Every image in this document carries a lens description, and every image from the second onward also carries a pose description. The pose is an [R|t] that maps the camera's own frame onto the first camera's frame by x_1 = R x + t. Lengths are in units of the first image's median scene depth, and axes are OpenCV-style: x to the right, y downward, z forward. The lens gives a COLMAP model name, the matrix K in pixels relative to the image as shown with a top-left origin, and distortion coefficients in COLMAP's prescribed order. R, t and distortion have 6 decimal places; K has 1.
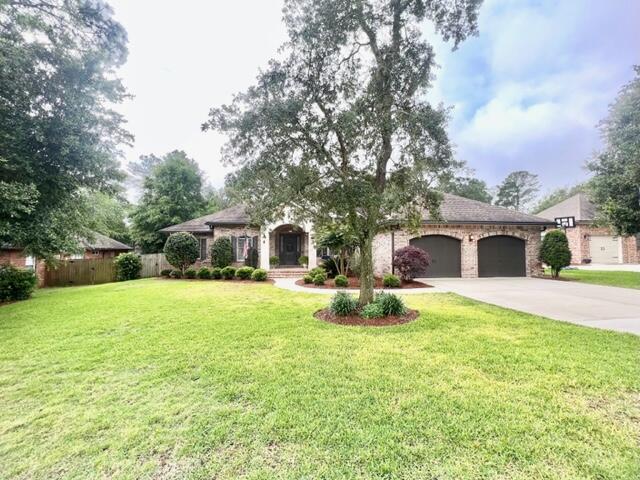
lens RADIAL K [[258.2, 0, 321.8], [0, 258.2, 240.5], [0, 0, 1]] dist [-0.001053, 0.000545]
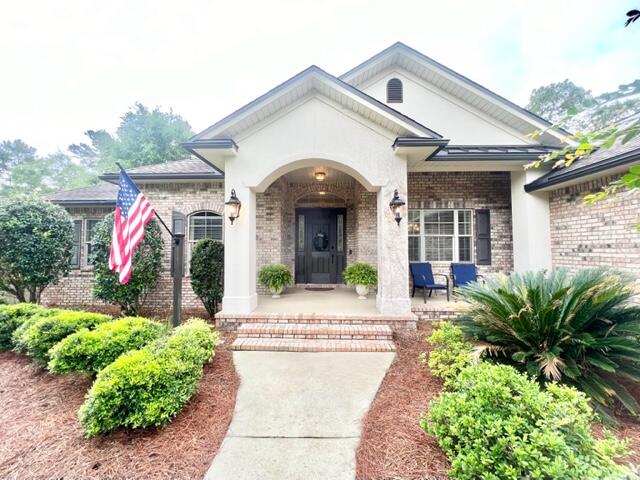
lens RADIAL K [[258.2, 0, 321.3], [0, 258.2, 243.1], [0, 0, 1]] dist [-0.001053, 0.000545]
pose [[0.991639, -0.004021, -0.128977, -0.076233], [0.005169, 0.999950, 0.008568, 0.029546], [0.128936, -0.009163, 0.991611, 0.654643]]
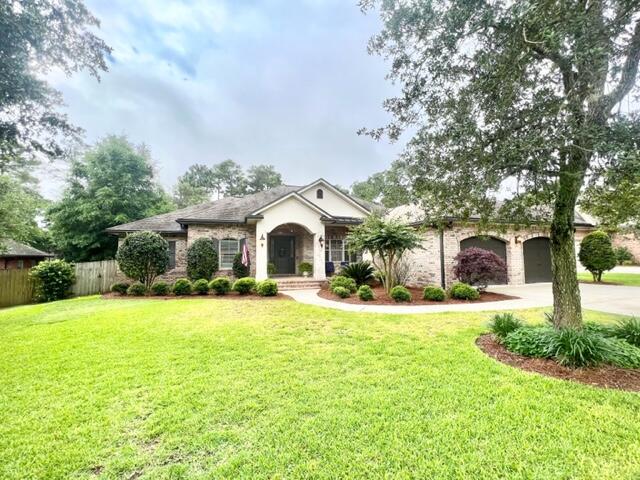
lens RADIAL K [[258.2, 0, 319.9], [0, 258.2, 240.4], [0, 0, 1]] dist [-0.001053, 0.000545]
pose [[0.980746, 0.005376, 0.195211, -0.187259], [0.000068, 0.999612, -0.027871, 0.012621], [-0.195285, 0.027348, 0.980365, 0.179141]]
